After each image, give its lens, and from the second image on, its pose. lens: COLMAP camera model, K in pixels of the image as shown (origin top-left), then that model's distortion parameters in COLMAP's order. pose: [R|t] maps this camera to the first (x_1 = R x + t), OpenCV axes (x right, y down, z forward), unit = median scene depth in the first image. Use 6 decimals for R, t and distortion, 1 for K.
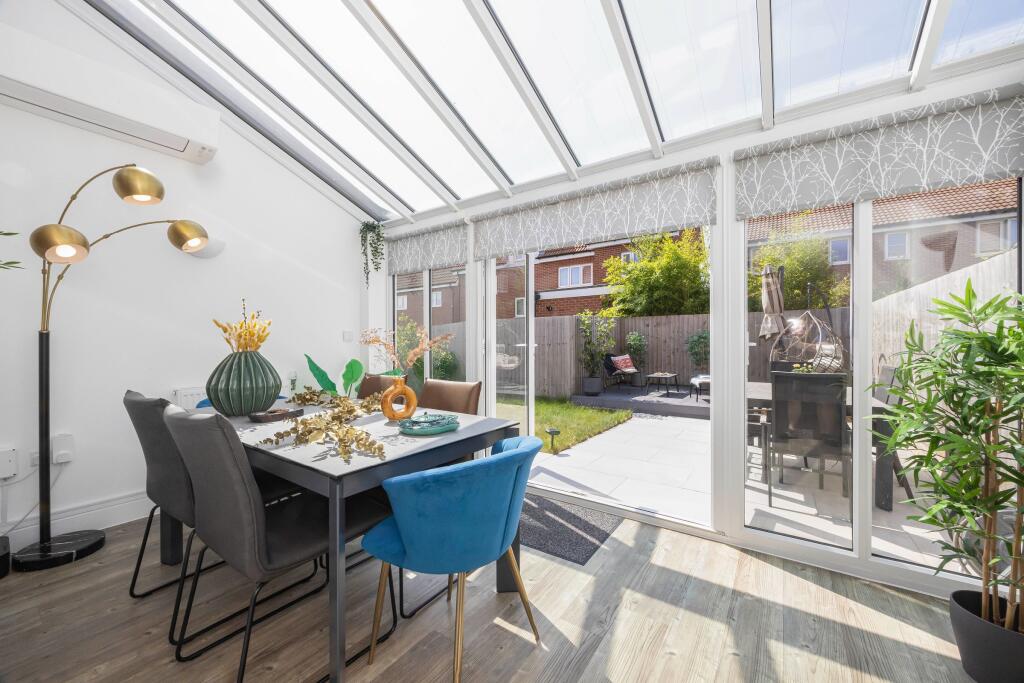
lens RADIAL K [[387.8, 0, 513.5], [0, 387.8, 341.8], [0, 0, 1]] dist [0.002218, 0.000144]
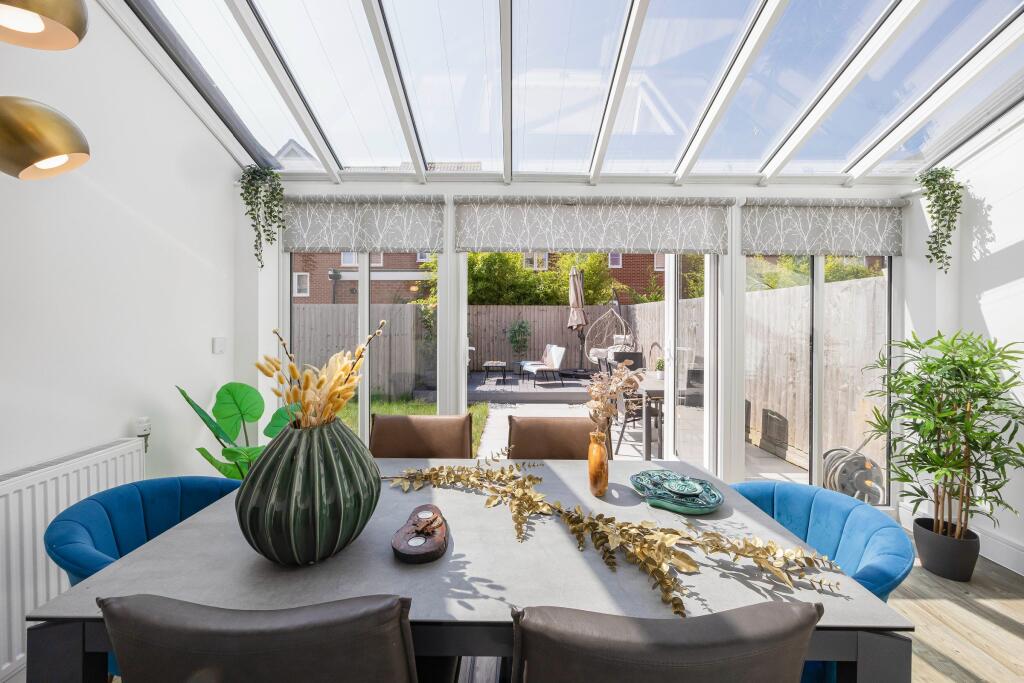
lens RADIAL K [[390.1, 0, 516.4], [0, 390.1, 322.5], [0, 0, 1]] dist [-0.000993, 0.000118]
pose [[0.820865, 0.006921, 0.571080, -0.495272], [-0.006954, 0.999974, -0.002123, -0.065950], [-0.571080, -0.002229, 0.820892, 0.287293]]
